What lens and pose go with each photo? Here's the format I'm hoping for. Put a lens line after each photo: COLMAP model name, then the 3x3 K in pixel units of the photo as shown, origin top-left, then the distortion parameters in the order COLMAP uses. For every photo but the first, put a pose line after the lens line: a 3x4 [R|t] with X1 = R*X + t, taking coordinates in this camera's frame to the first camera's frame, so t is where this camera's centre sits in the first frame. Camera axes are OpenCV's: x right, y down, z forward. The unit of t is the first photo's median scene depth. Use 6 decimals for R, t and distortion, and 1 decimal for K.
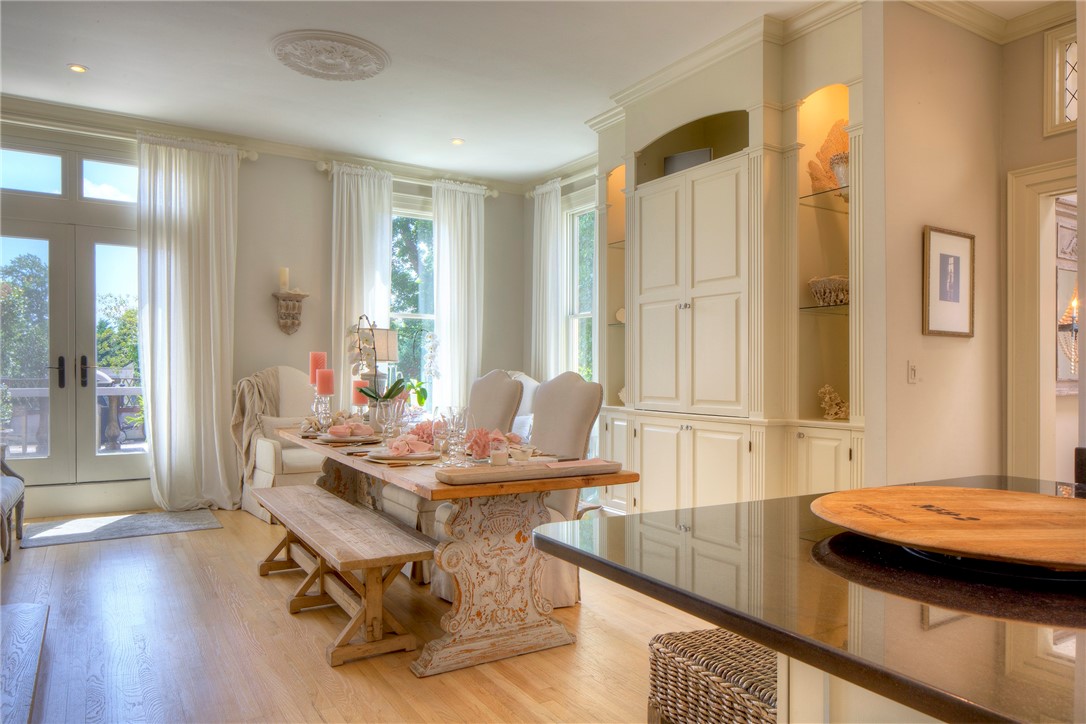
lens RADIAL K [[729.5, 0, 542.8], [0, 729.5, 378.8], [0, 0, 1]] dist [0.002282, 0.000190]
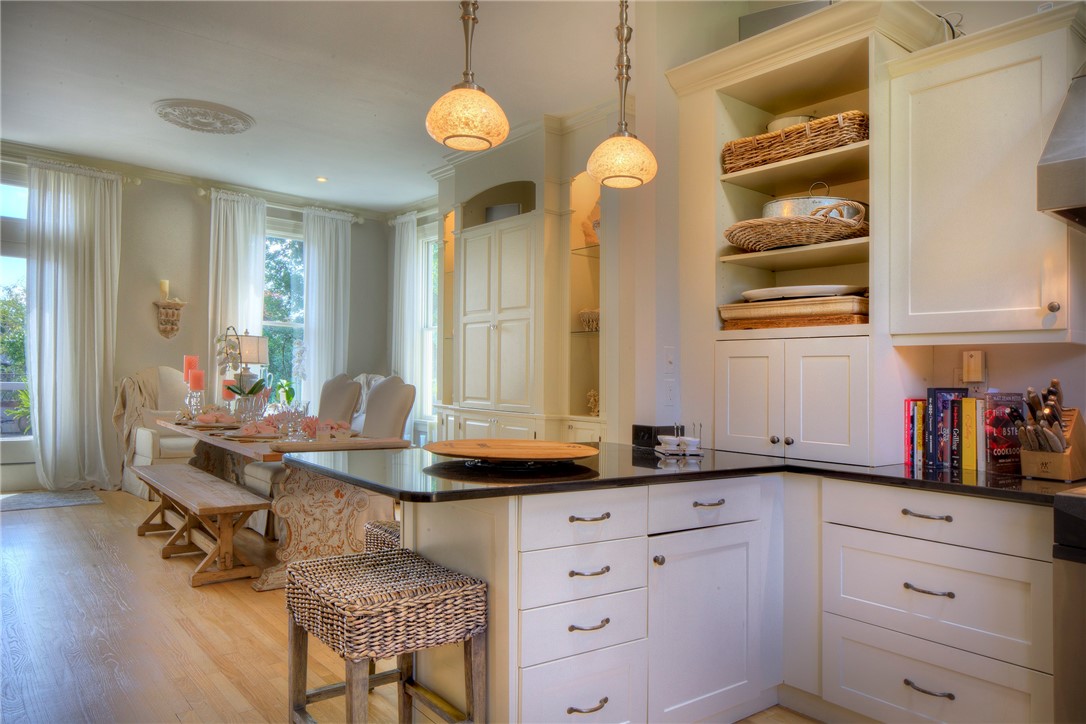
lens RADIAL K [[725.2, 0, 546.5], [0, 725.2, 393.4], [0, 0, 1]] dist [0.003113, 0.002454]
pose [[0.990251, 0.018024, 0.138124, 0.111727], [-0.019737, 0.999744, 0.011048, 0.001463], [-0.137889, -0.013667, 0.990353, -0.280422]]
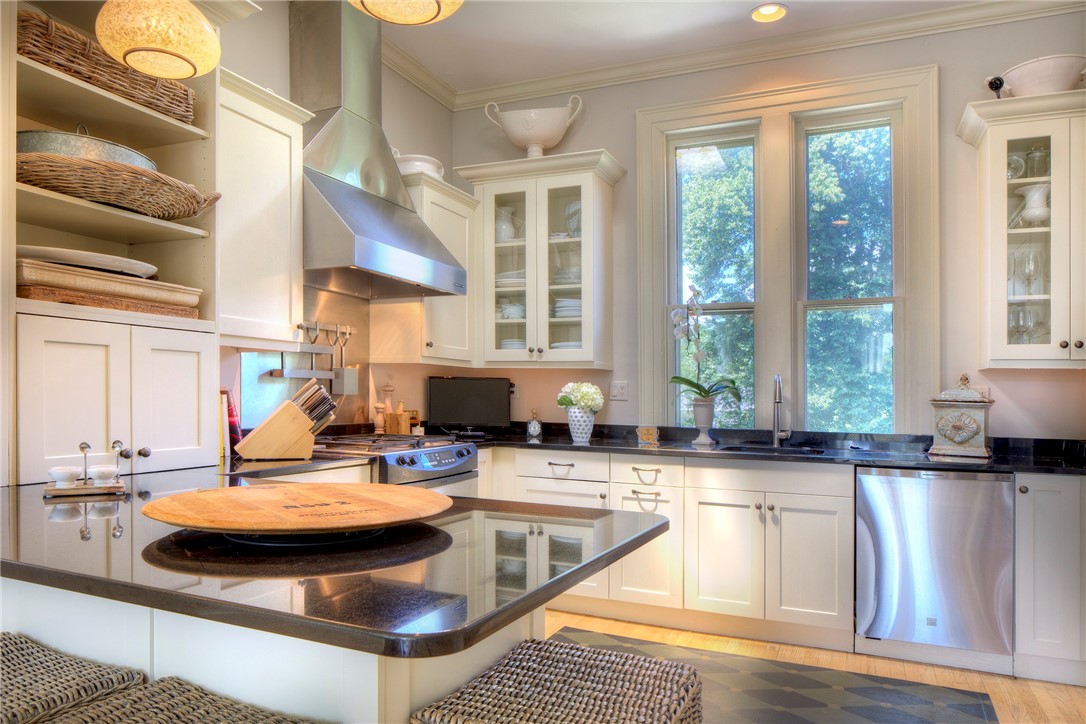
lens RADIAL K [[724.6, 0, 543.0], [0, 724.6, 362.0], [0, 0, 1]] dist [-0.004606, -0.003188]
pose [[-0.575199, 0.015330, 0.817870, -1.919598], [-0.022804, 0.999135, -0.034766, -0.060073], [-0.817695, -0.038648, -0.574352, 4.412900]]
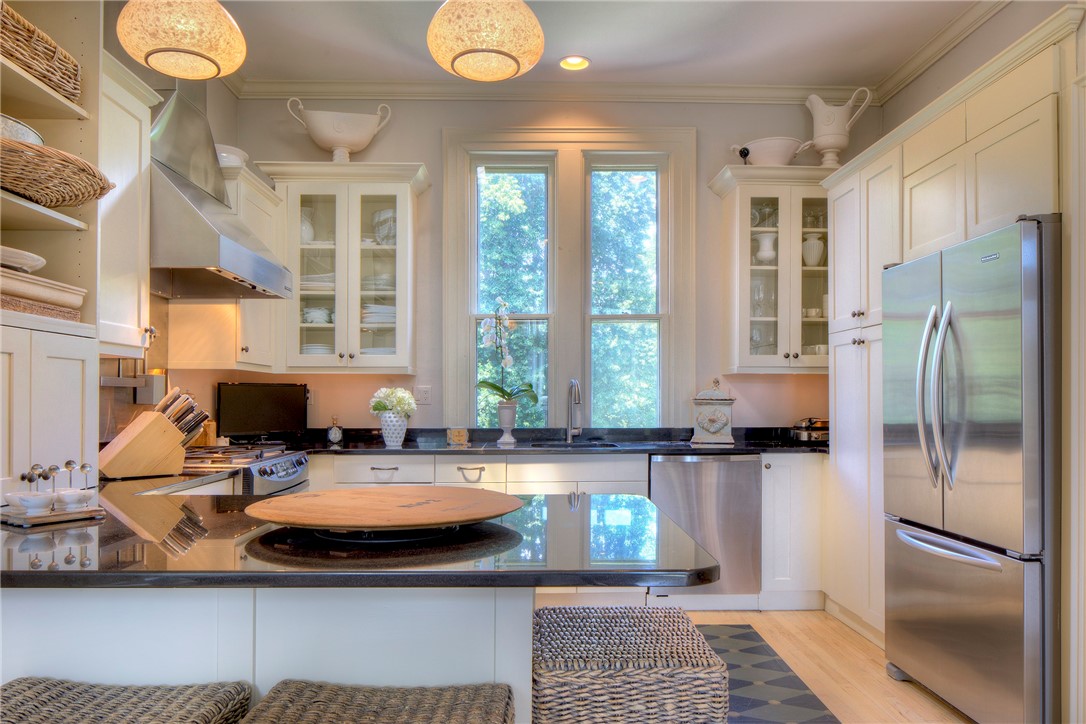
lens RADIAL K [[745.6, 0, 543.0], [0, 745.6, 362.0], [0, 0, 1]] dist [-0.005093, 0.001045]
pose [[-0.867817, 0.013862, 0.496691, -1.329411], [-0.008826, 0.999023, -0.043301, -0.061443], [-0.496806, -0.041961, -0.866847, 5.734119]]
